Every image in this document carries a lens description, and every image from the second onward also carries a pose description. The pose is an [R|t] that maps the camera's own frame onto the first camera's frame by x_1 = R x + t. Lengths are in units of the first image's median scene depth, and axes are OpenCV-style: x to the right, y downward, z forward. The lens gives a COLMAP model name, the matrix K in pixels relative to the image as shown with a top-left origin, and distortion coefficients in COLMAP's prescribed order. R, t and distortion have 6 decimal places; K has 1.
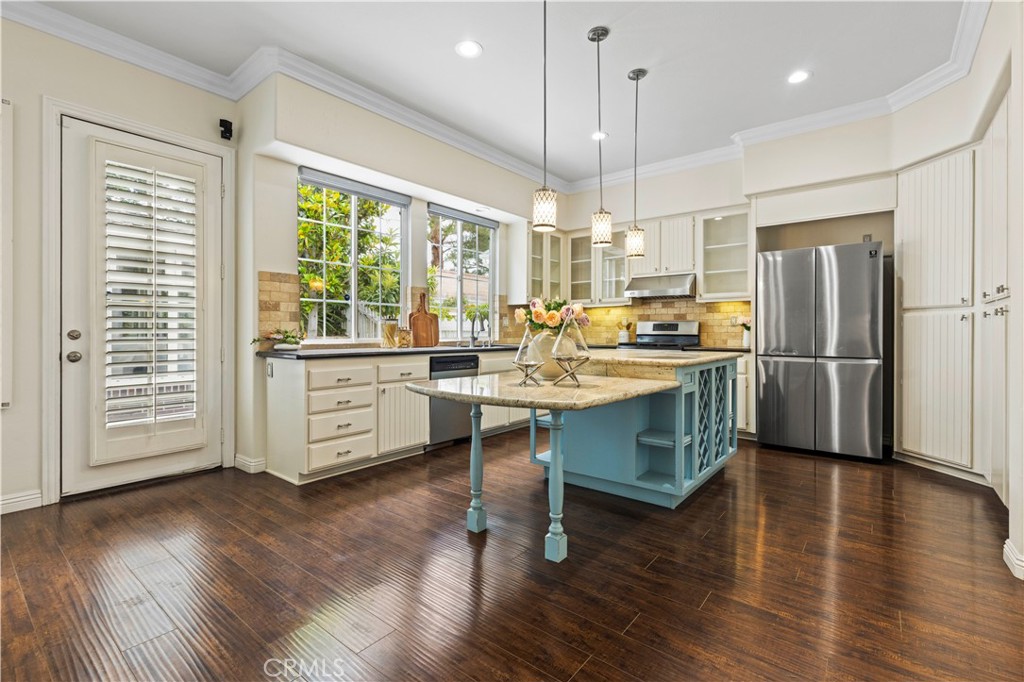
lens RADIAL K [[461.2, 0, 509.9], [0, 461.2, 331.6], [0, 0, 1]] dist [0.006878, -0.001881]
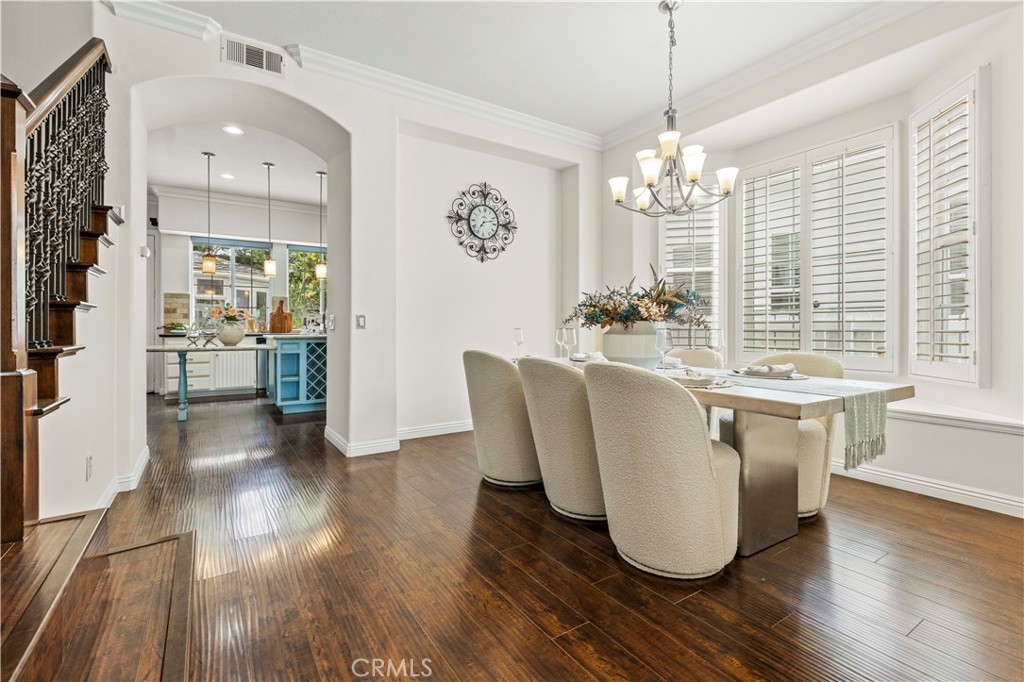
lens RADIAL K [[461.2, 0, 509.9], [0, 461.2, 324.4], [0, 0, 1]] dist [0.006878, -0.001881]
pose [[0.950916, -0.008043, -0.309345, 1.293283], [0.005518, 0.999944, -0.009037, 0.025217], [0.309401, 0.006887, 0.950907, -0.371350]]
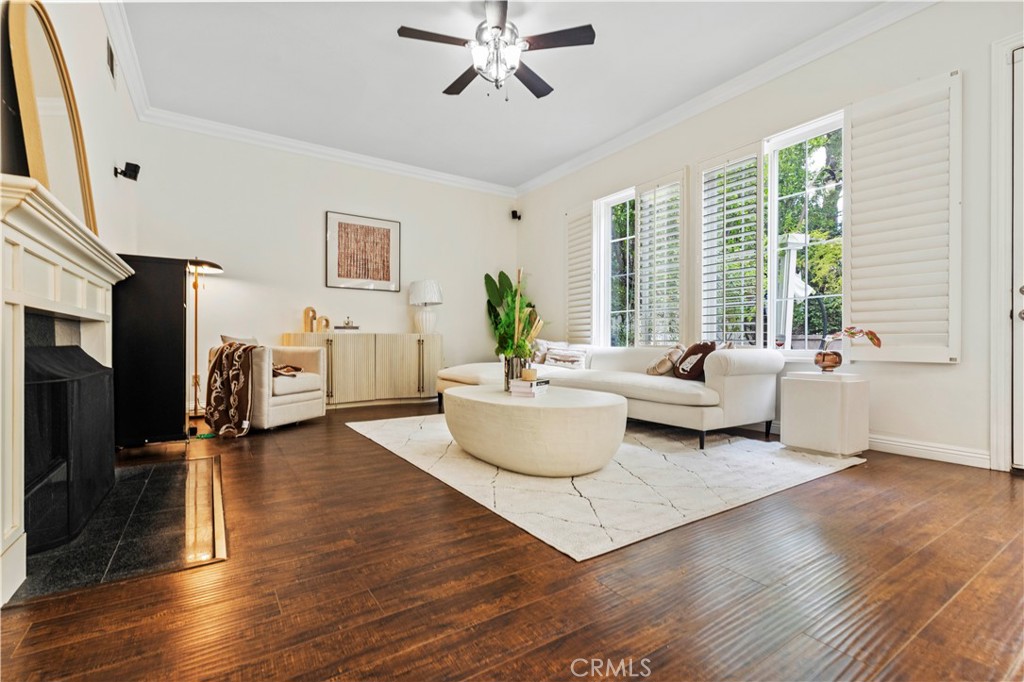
lens RADIAL K [[461.2, 0, 509.8], [0, 461.2, 341.3], [0, 0, 1]] dist [0.006878, -0.001881]
pose [[-0.307029, -0.007274, -0.951672, 0.154007], [-0.007494, 0.999958, -0.005225, 0.085754], [0.951671, 0.005527, -0.307071, 0.241308]]
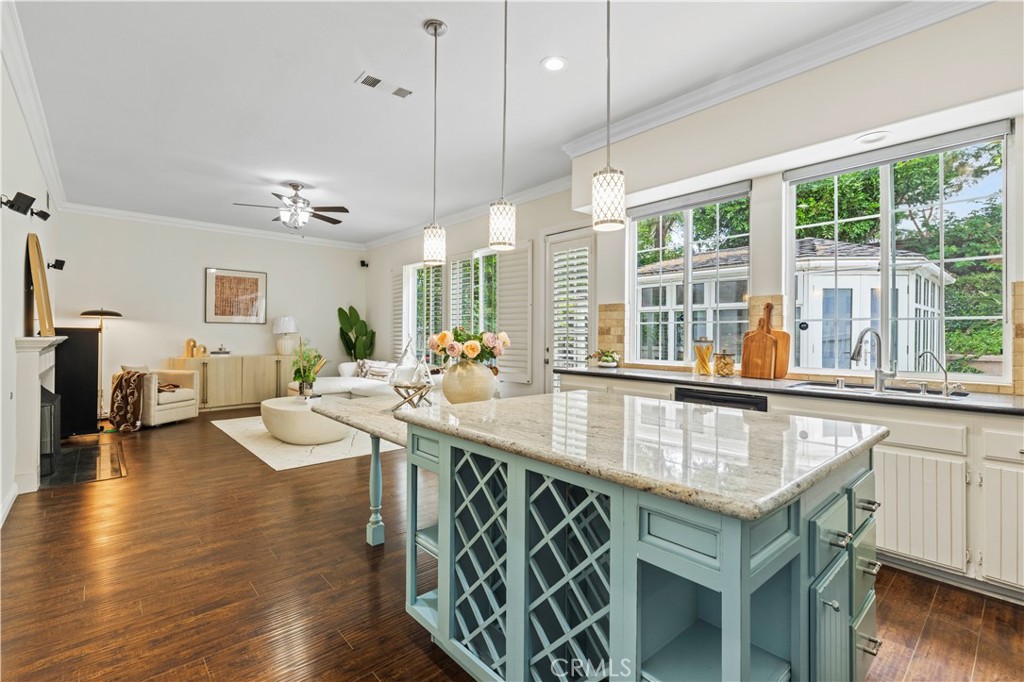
lens RADIAL K [[461.2, 0, 513.6], [0, 461.2, 331.2], [0, 0, 1]] dist [0.006878, -0.001881]
pose [[-0.157927, -0.013711, -0.987356, 0.692549], [-0.009680, 0.999877, -0.012336, -0.032594], [0.987403, 0.007609, -0.158040, 0.850608]]
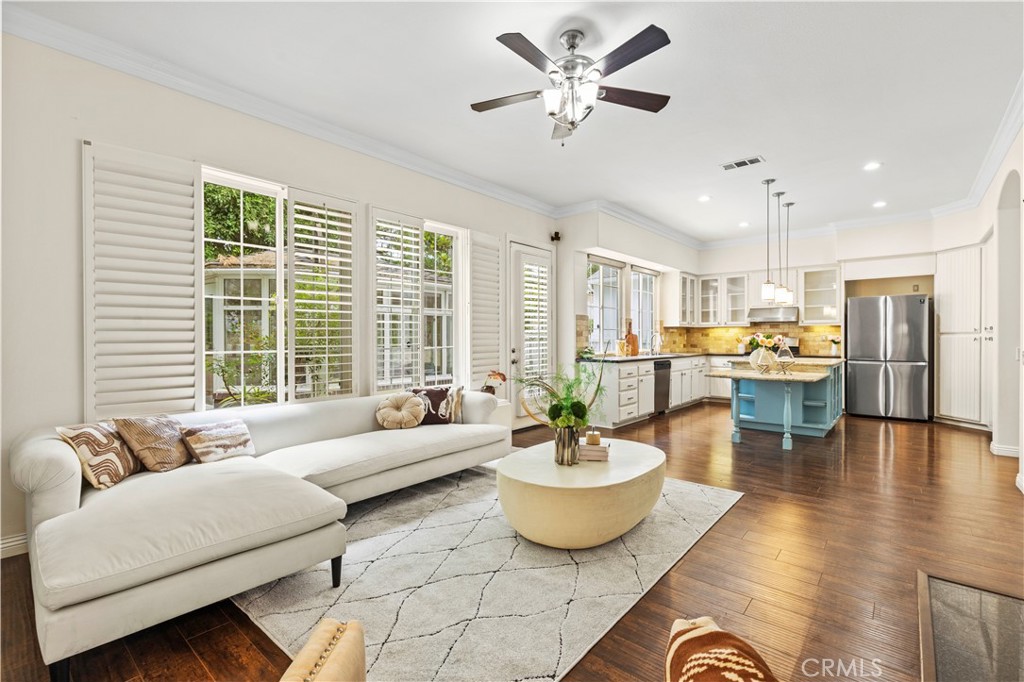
lens RADIAL K [[461.2, 0, 512.7], [0, 461.2, 339.7], [0, 0, 1]] dist [0.006878, -0.001881]
pose [[0.999628, -0.003265, -0.027080, -0.652721], [0.003386, 0.999985, 0.004417, -0.035440], [0.027065, -0.004507, 0.999624, -0.720844]]
